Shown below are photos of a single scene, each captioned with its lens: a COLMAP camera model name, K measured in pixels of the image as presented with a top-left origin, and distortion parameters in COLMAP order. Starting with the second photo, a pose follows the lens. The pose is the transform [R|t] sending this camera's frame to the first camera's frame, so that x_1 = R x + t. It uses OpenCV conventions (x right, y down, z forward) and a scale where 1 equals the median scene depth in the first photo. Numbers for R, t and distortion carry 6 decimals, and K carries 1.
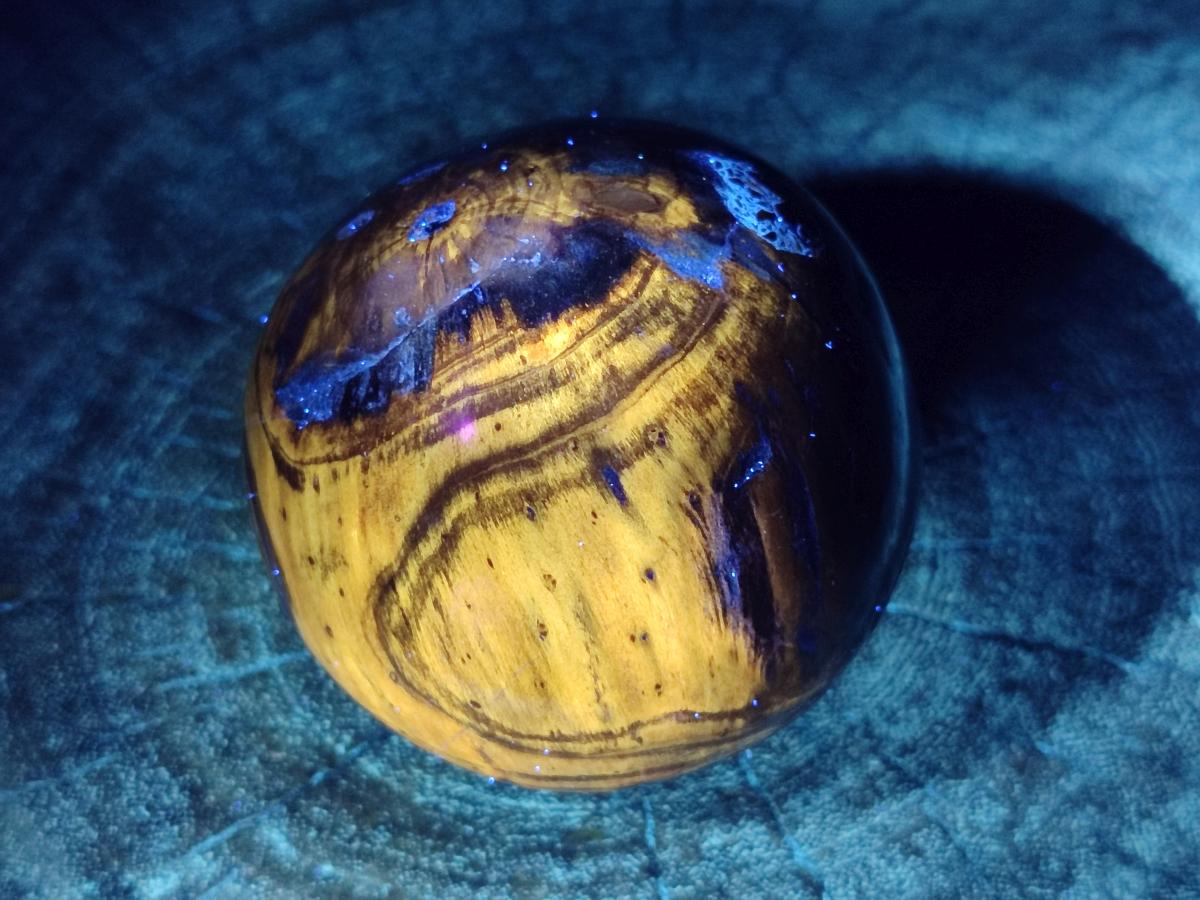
lens RADIAL K [[1791.5, 0, 600.0], [0, 1791.5, 450.0], [0, 0, 1]] dist [0.300274, -1.932780]
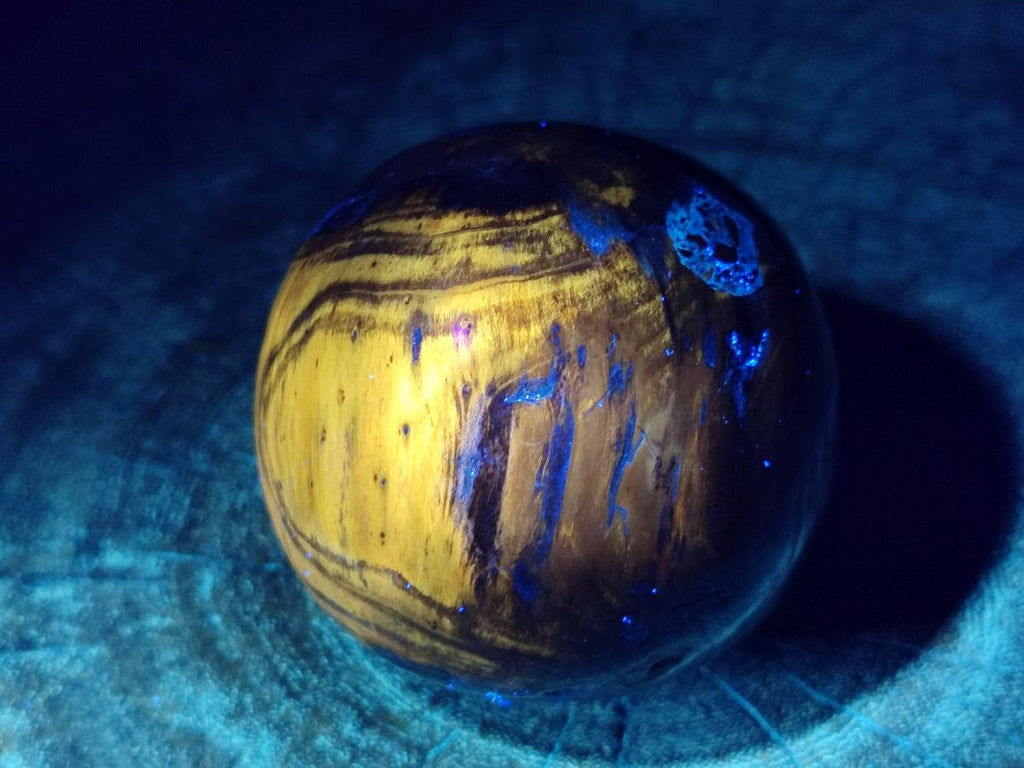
lens RADIAL K [[1528.8, 0, 512.0], [0, 1528.8, 384.0], [0, 0, 1]] dist [0.300274, -1.932780]
pose [[0.744741, 0.426469, -0.513308, 0.565734], [-0.526338, 0.848232, -0.058912, 0.066047], [0.410280, 0.314048, 0.856180, 0.175762]]
